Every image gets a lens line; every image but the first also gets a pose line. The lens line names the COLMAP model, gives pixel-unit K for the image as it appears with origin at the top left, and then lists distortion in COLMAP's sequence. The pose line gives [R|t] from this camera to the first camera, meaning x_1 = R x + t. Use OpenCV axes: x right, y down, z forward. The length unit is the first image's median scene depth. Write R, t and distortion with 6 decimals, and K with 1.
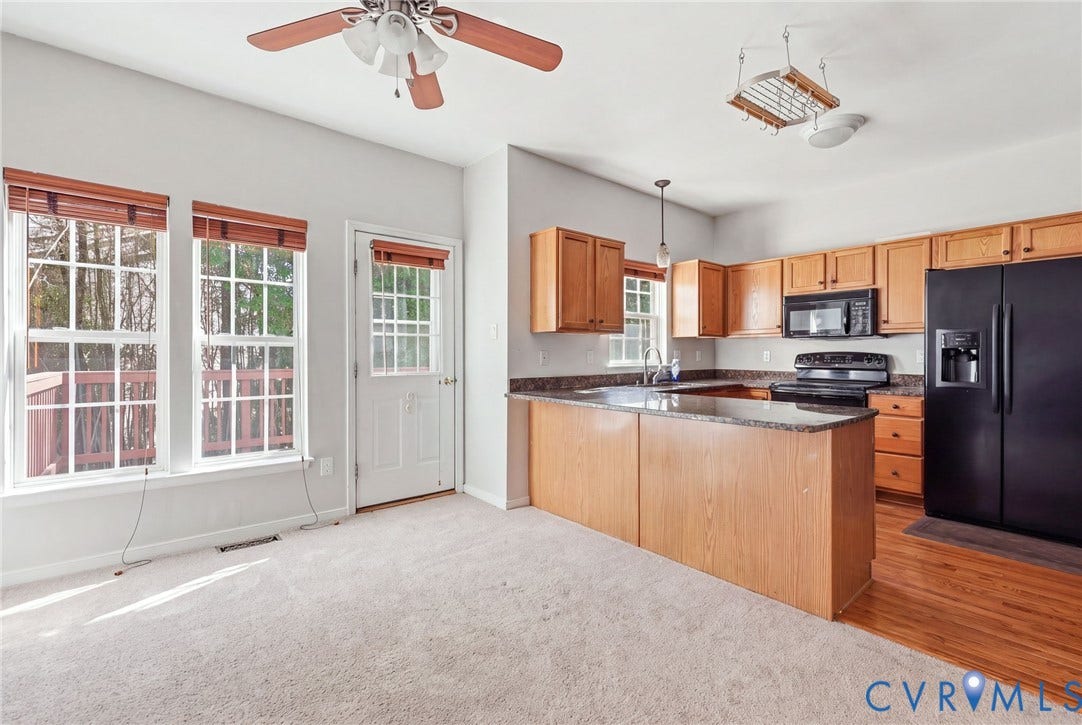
lens RADIAL K [[480.2, 0, 558.4], [0, 480.2, 357.0], [0, 0, 1]] dist [0.000843, 0.000135]
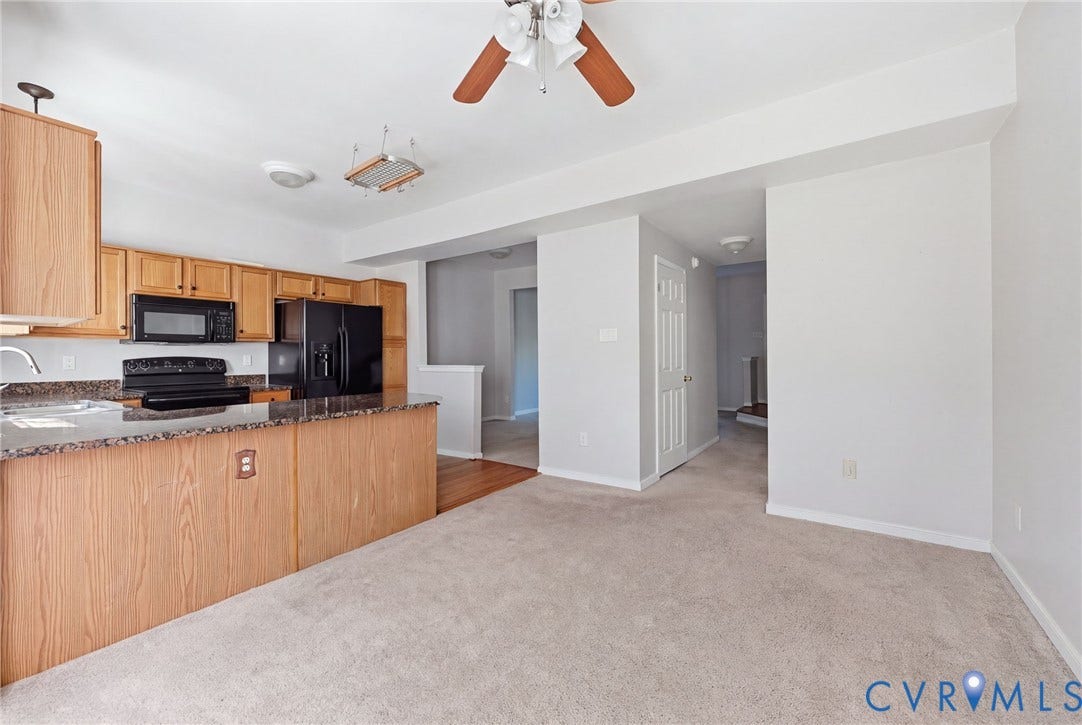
lens RADIAL K [[439.6, 0, 534.4], [0, 439.6, 356.4], [0, 0, 1]] dist [0.000032, -0.000041]
pose [[-0.227600, -0.000850, 0.973754, -0.555513], [0.008925, 0.999956, 0.002959, -0.008863], [-0.973714, 0.009364, -0.227583, 0.552038]]
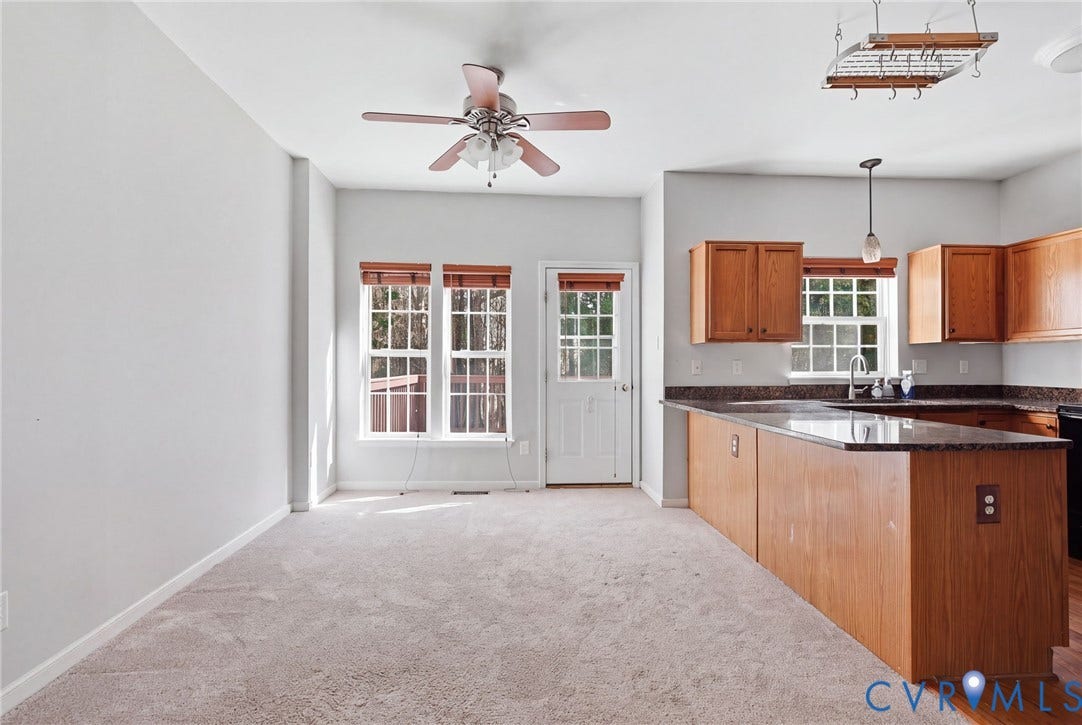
lens RADIAL K [[481.1, 0, 541.0], [0, 481.1, 362.5], [0, 0, 1]] dist [0.005941, 0.000579]
pose [[0.798449, -0.000327, -0.602063, 0.296567], [-0.006832, 0.999931, -0.009604, 0.003233], [0.602024, 0.011782, 0.798391, -0.032747]]
